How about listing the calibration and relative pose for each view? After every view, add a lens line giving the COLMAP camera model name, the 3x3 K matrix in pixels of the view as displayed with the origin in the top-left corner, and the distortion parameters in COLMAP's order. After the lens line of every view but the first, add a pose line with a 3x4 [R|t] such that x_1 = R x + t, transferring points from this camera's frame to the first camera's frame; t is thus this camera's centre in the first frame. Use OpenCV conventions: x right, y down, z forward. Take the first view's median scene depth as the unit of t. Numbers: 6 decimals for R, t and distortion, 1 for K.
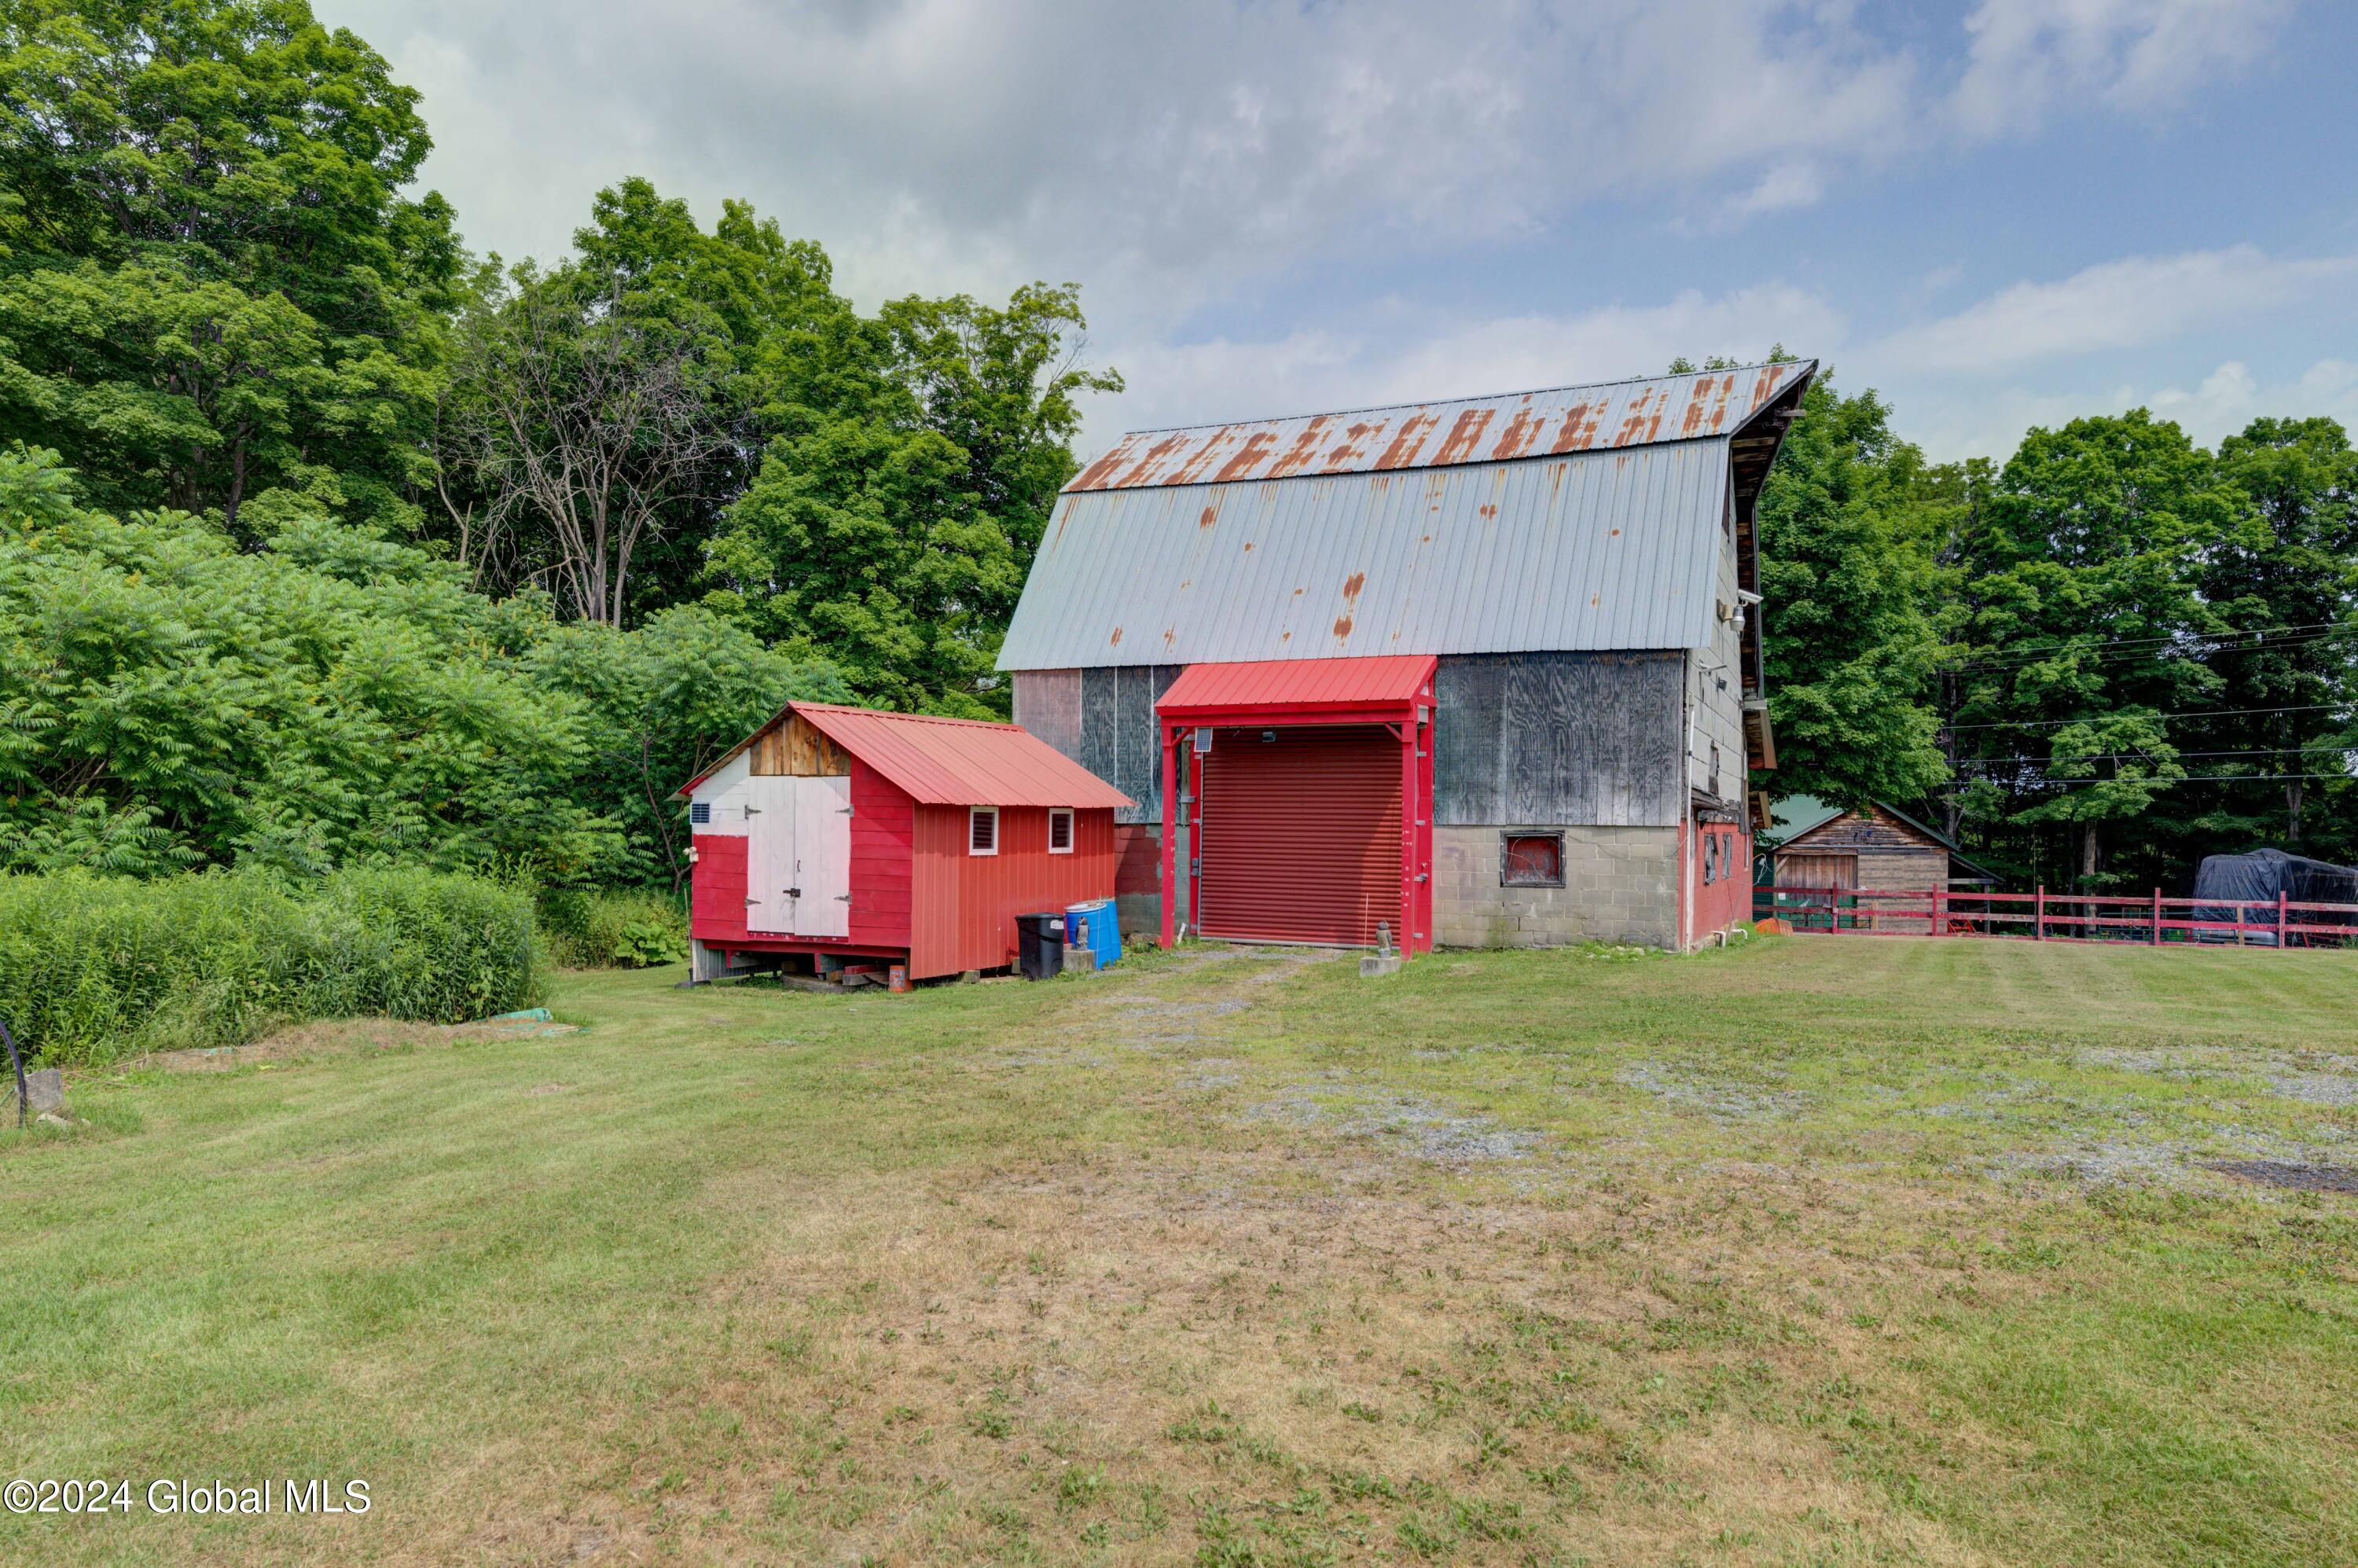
lens RADIAL K [[1575.8, 0, 1203.4], [0, 1575.8, 810.8], [0, 0, 1]] dist [0.017518, 0.003732]
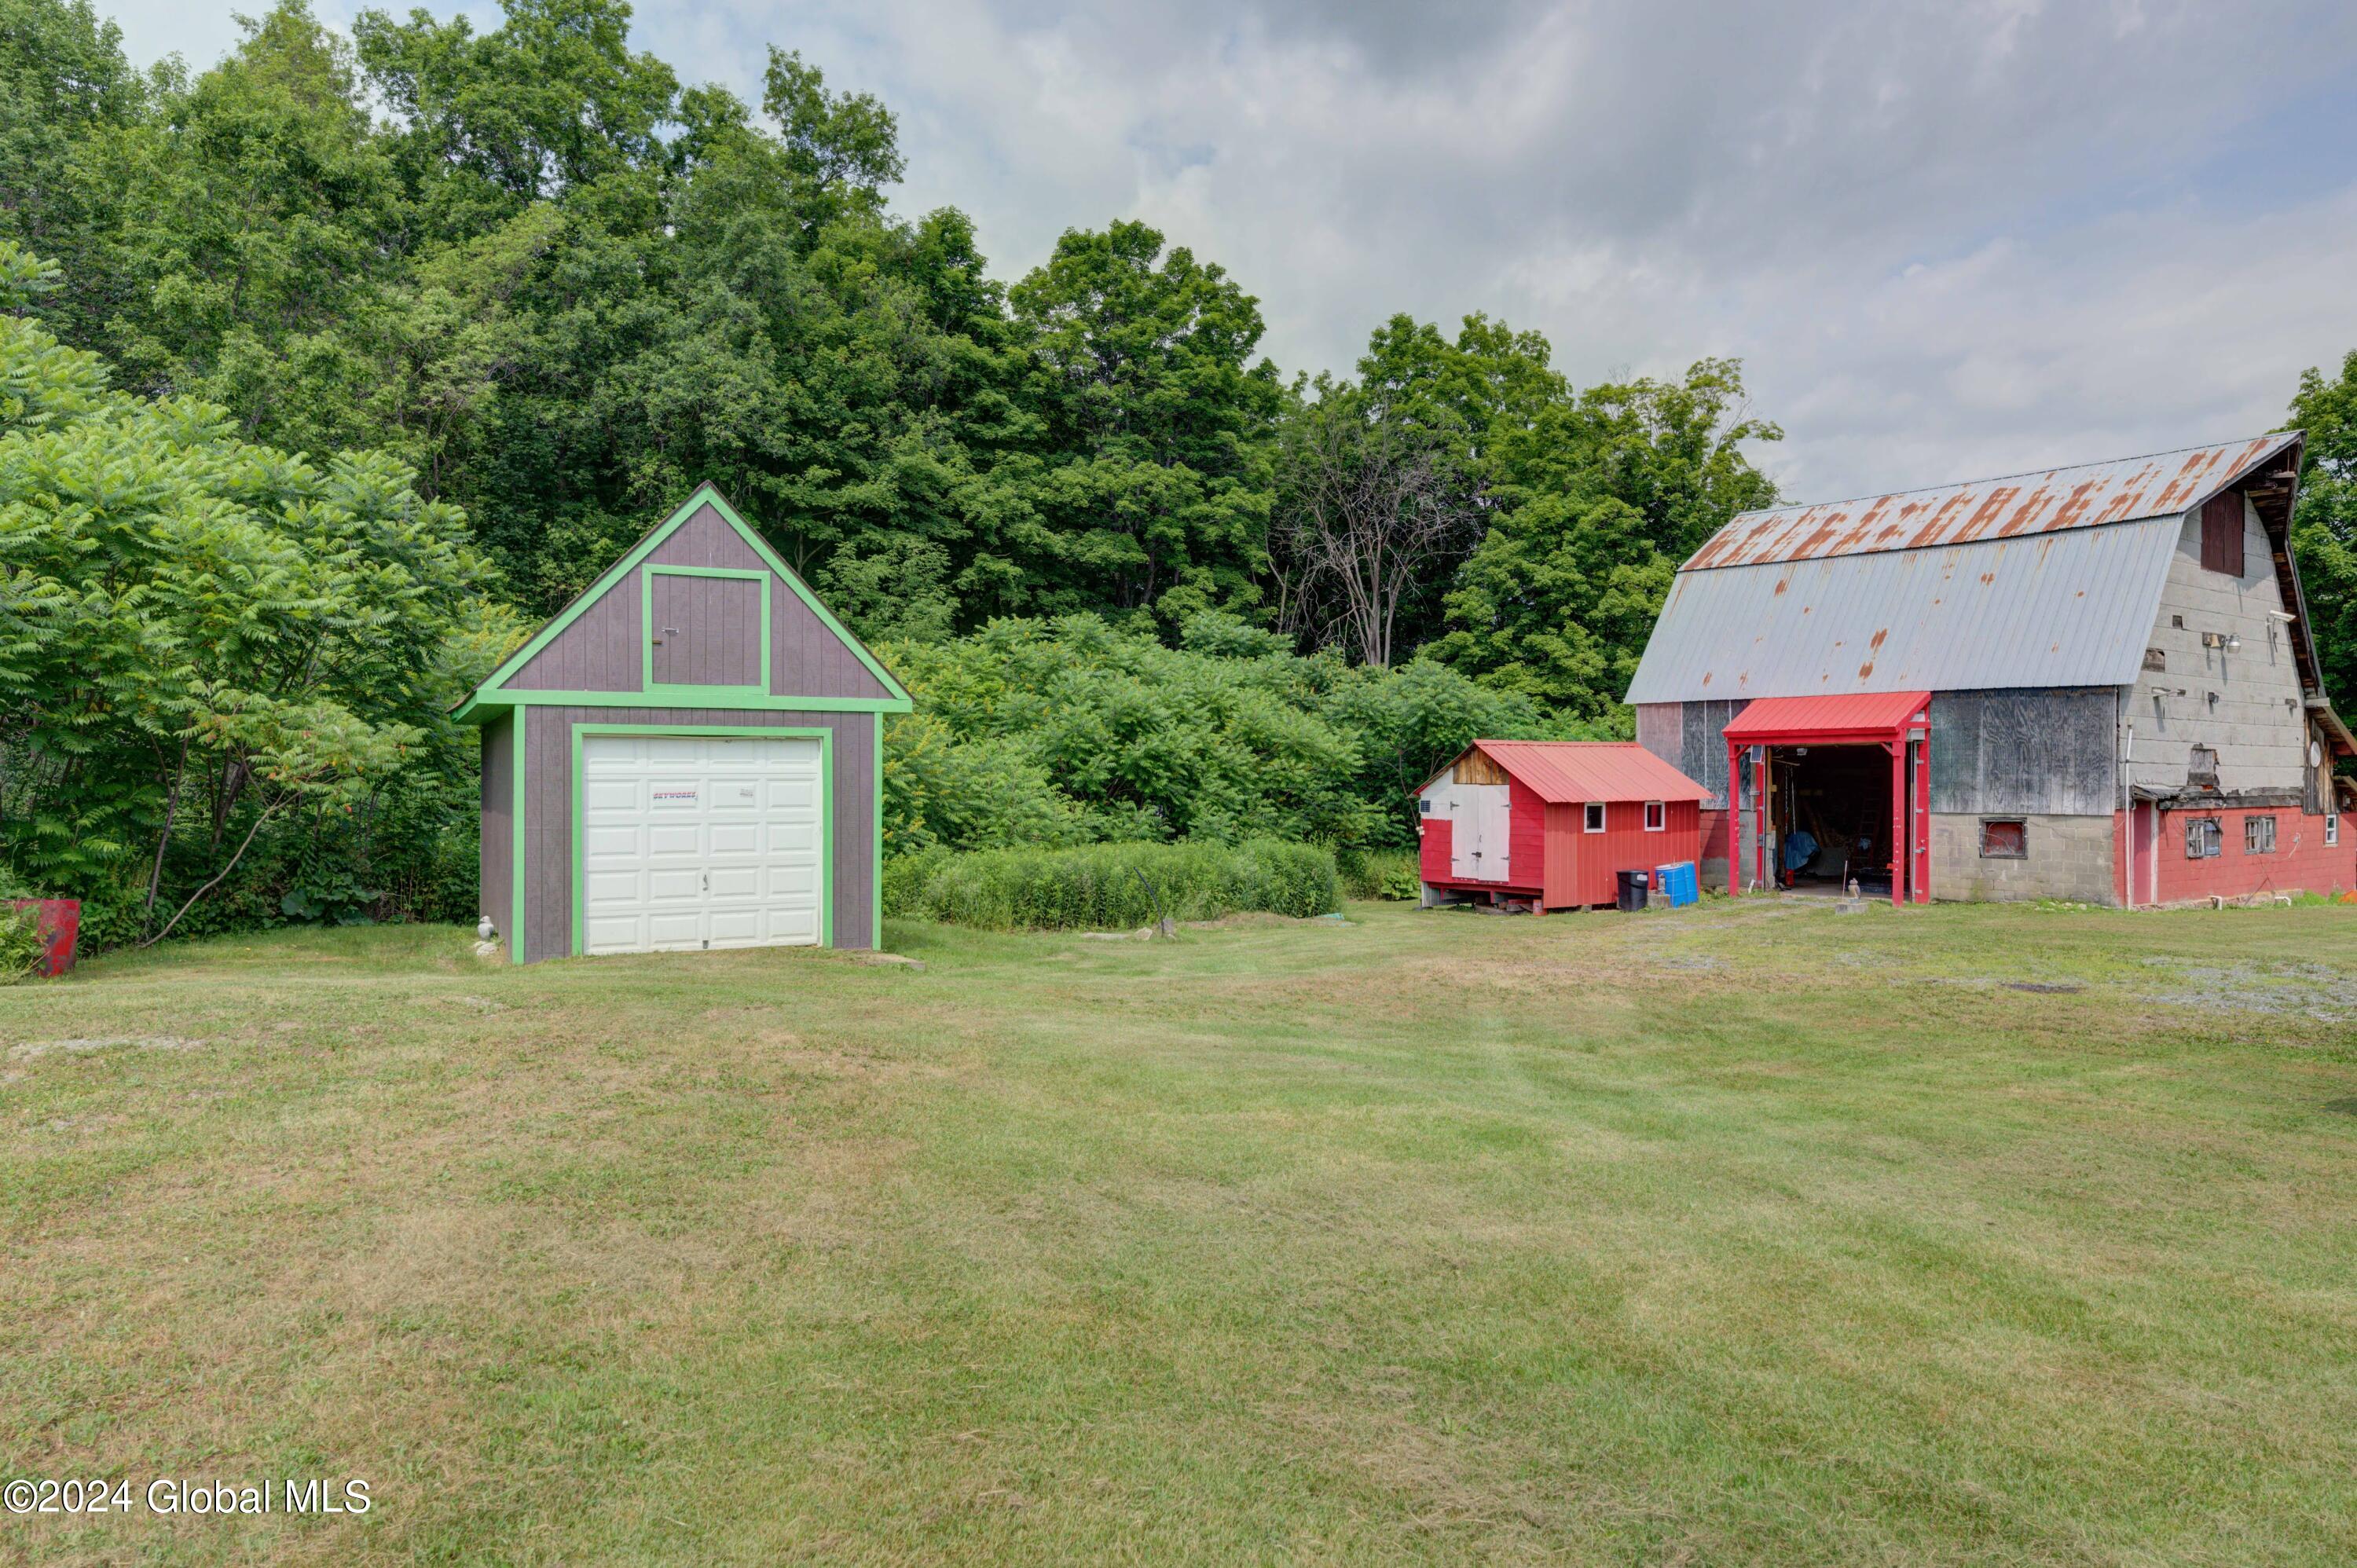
lens RADIAL K [[1575.0, 0, 1188.4], [0, 1575.0, 816.4], [0, 0, 1]] dist [0.017518, 0.003732]
pose [[0.882456, 0.003385, -0.470383, 0.204046], [0.010972, 0.999554, 0.027778, -0.030598], [0.470267, -0.029674, 0.882025, -0.491305]]
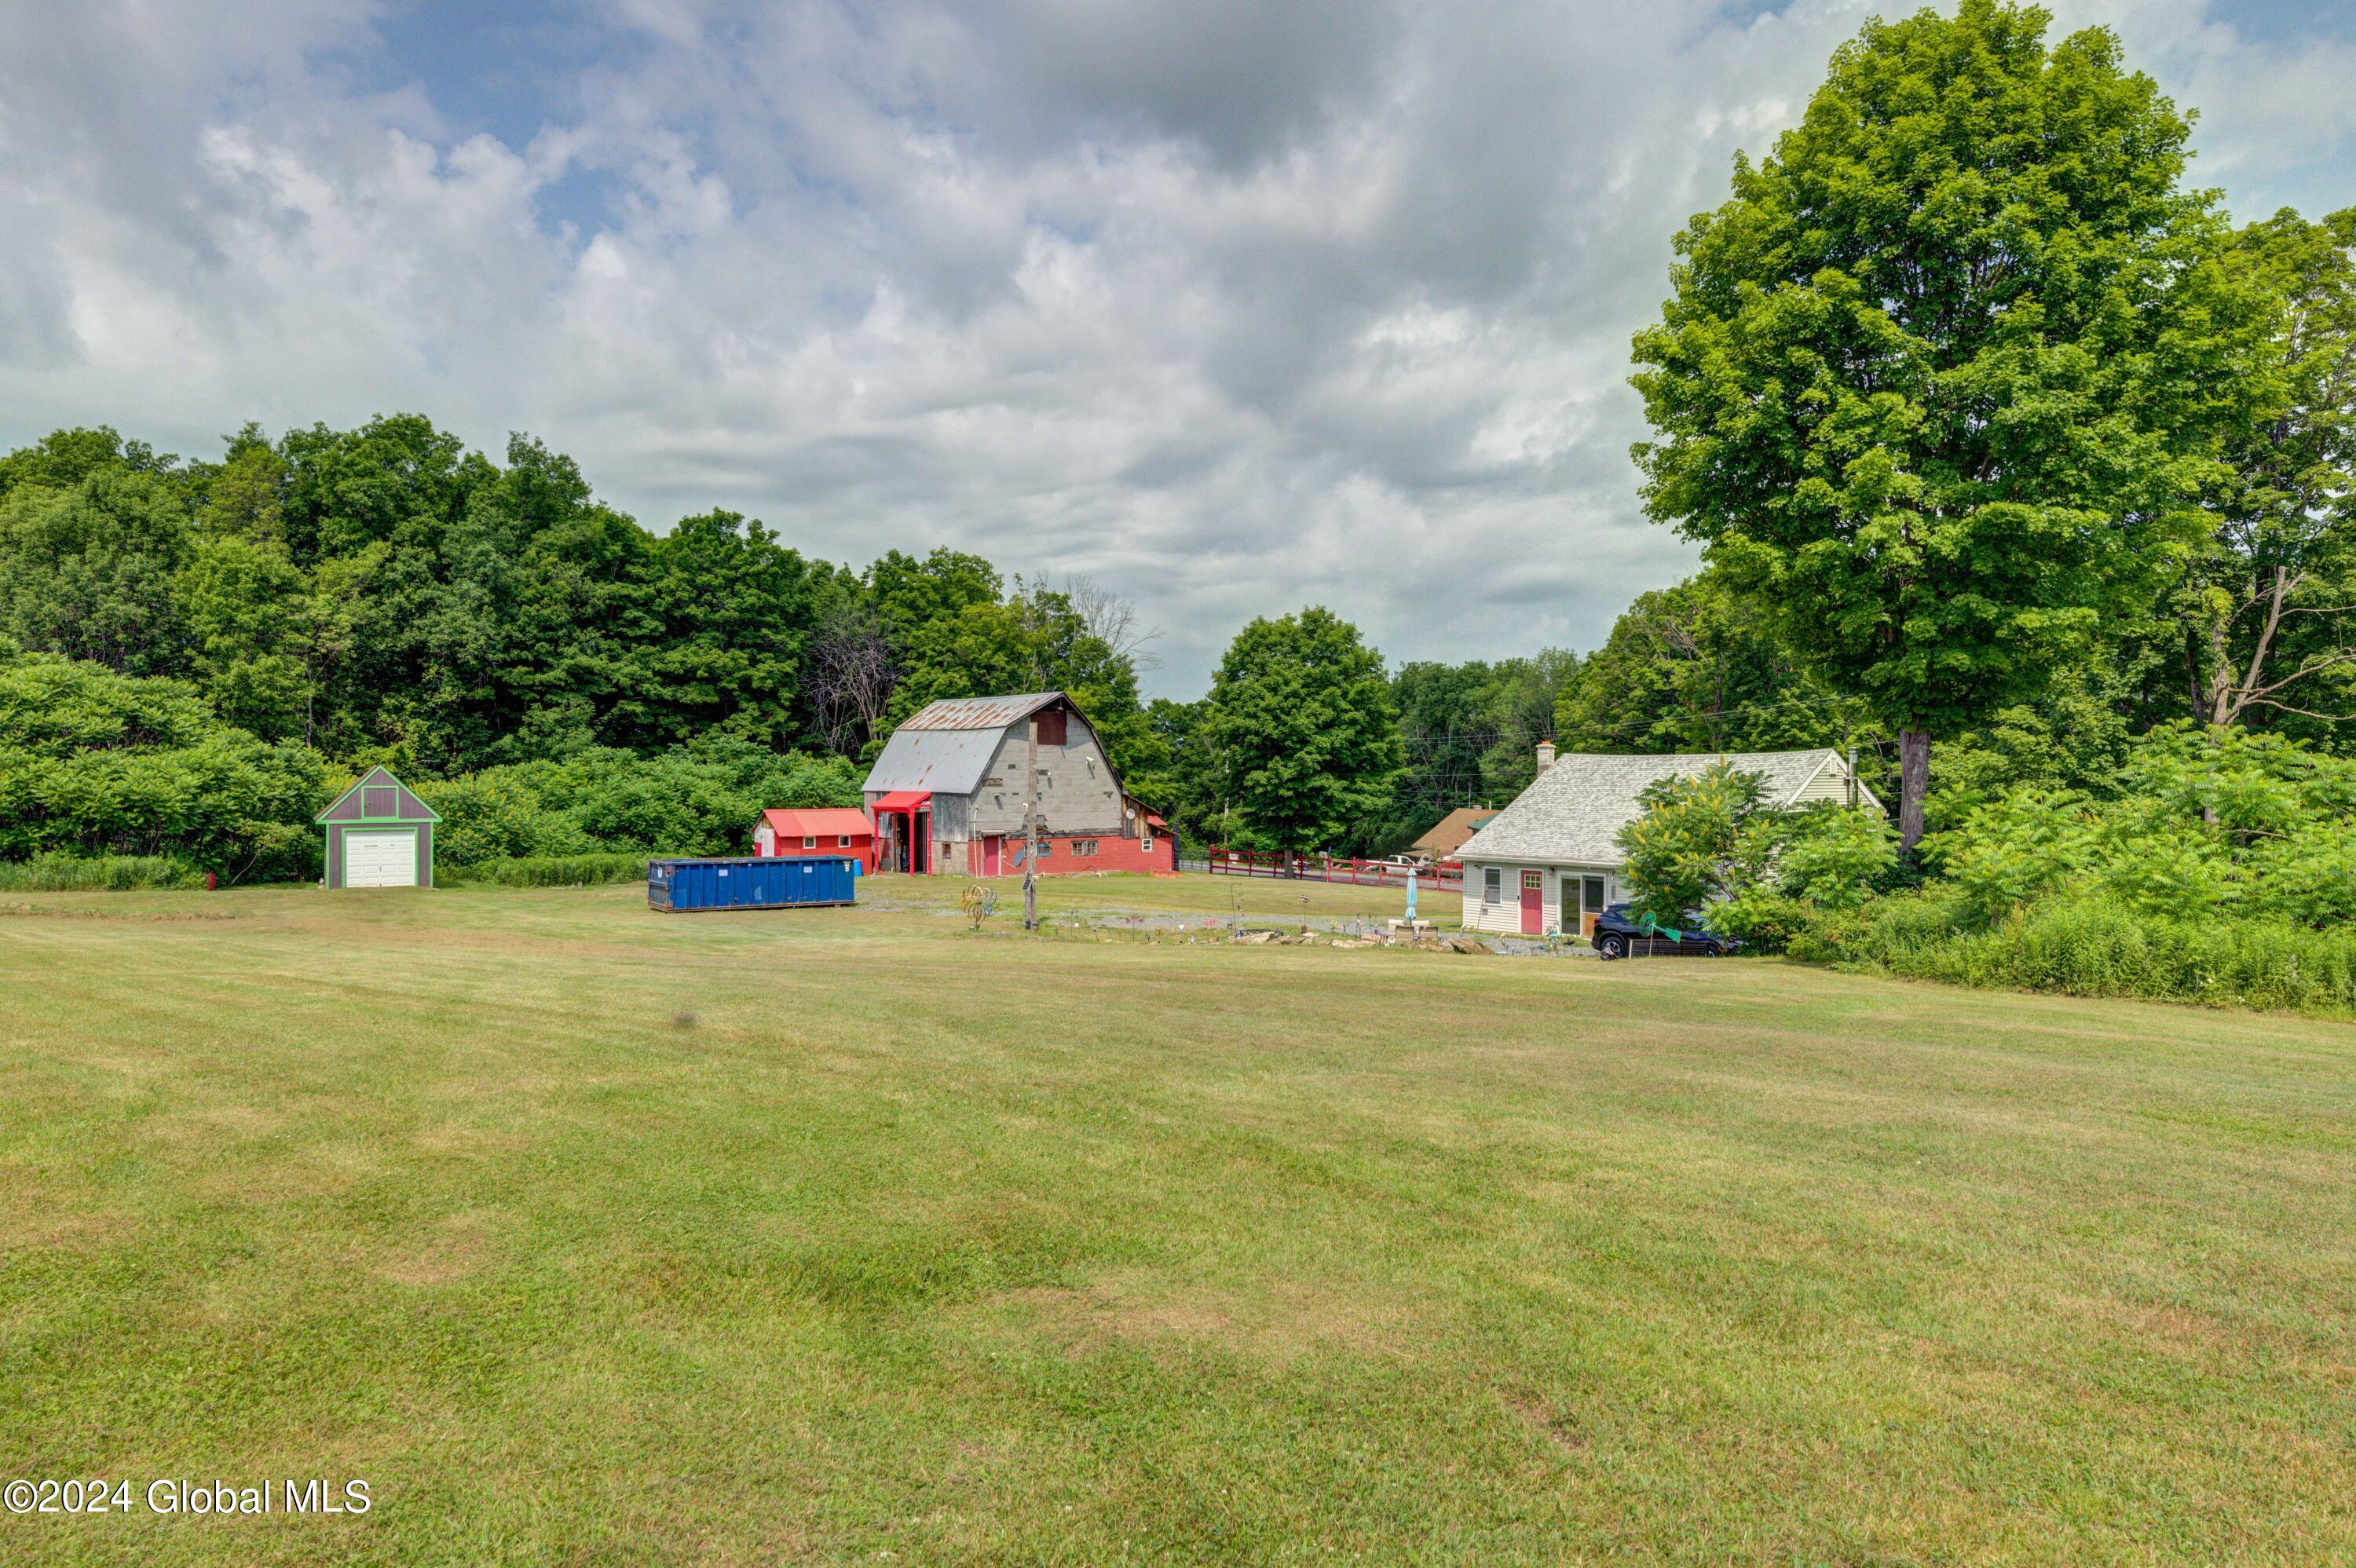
lens RADIAL K [[1574.3, 0, 1219.8], [0, 1574.3, 816.3], [0, 0, 1]] dist [0.017518, 0.003732]
pose [[0.902970, 0.003334, -0.429691, 2.023459], [0.012277, 0.999362, 0.033553, -0.140510], [0.429529, -0.035573, 0.902352, -1.712744]]
